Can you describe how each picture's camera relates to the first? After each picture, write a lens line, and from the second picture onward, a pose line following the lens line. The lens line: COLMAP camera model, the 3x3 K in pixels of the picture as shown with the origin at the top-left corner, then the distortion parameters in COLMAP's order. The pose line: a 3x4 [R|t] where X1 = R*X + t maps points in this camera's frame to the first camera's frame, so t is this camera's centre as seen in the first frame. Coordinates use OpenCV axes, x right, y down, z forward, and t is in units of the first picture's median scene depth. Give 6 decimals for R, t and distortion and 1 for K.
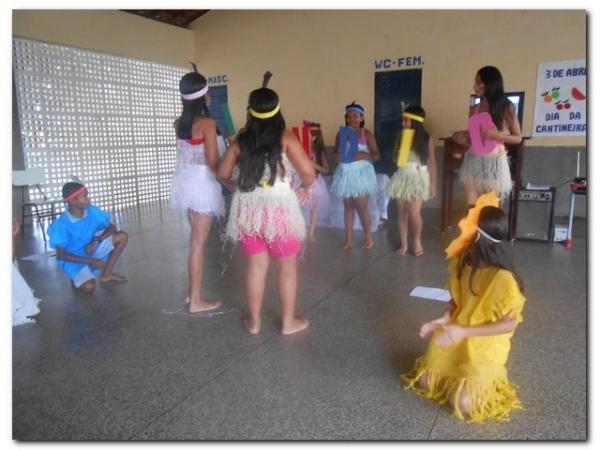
lens RADIAL K [[446.5, 0, 297.7], [0, 446.5, 221.3], [0, 0, 1]] dist [-0.040189, 0.058241]
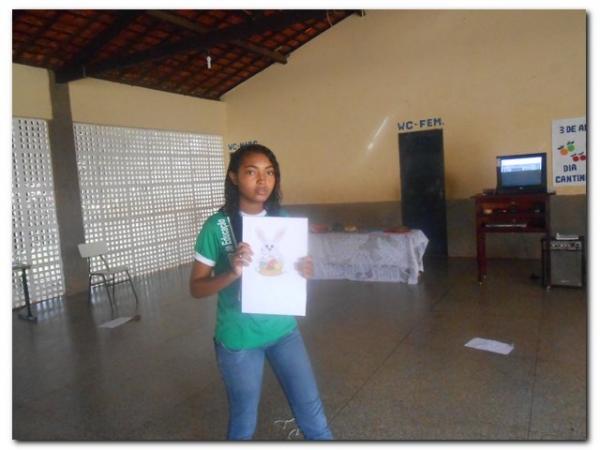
lens RADIAL K [[446.5, 0, 297.7], [0, 446.5, 221.3], [0, 0, 1]] dist [-0.040189, 0.058241]
pose [[0.998556, -0.050257, -0.018965, -0.072751], [0.048110, 0.993784, -0.100395, -0.030179], [0.023892, 0.099337, 0.994767, -0.075575]]
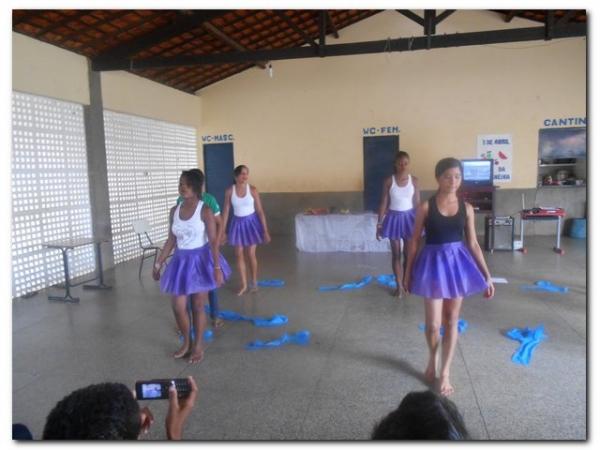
lens RADIAL K [[446.5, 0, 297.7], [0, 446.5, 221.3], [0, 0, 1]] dist [-0.040189, 0.058241]
pose [[0.956973, -0.046845, 0.286372, -0.491349], [0.069365, 0.995202, -0.069003, -0.000838], [-0.281765, 0.085898, 0.955631, -0.250943]]
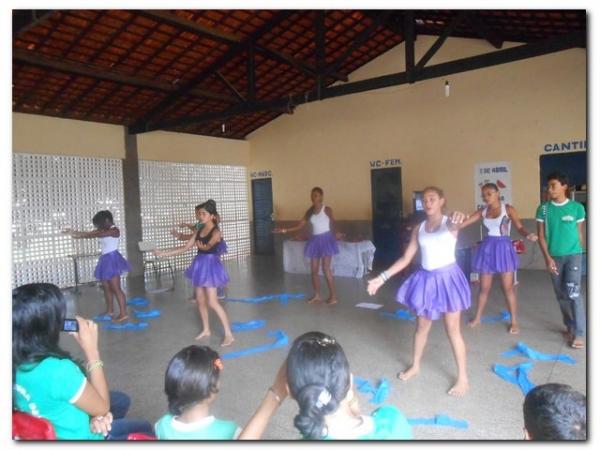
lens RADIAL K [[446.5, 0, 297.7], [0, 446.5, 221.3], [0, 0, 1]] dist [-0.040189, 0.058241]
pose [[0.992040, -0.021149, -0.124138, 0.135846], [0.003625, 0.990183, -0.139727, 0.039432], [0.125875, 0.138165, 0.982378, -0.507224]]
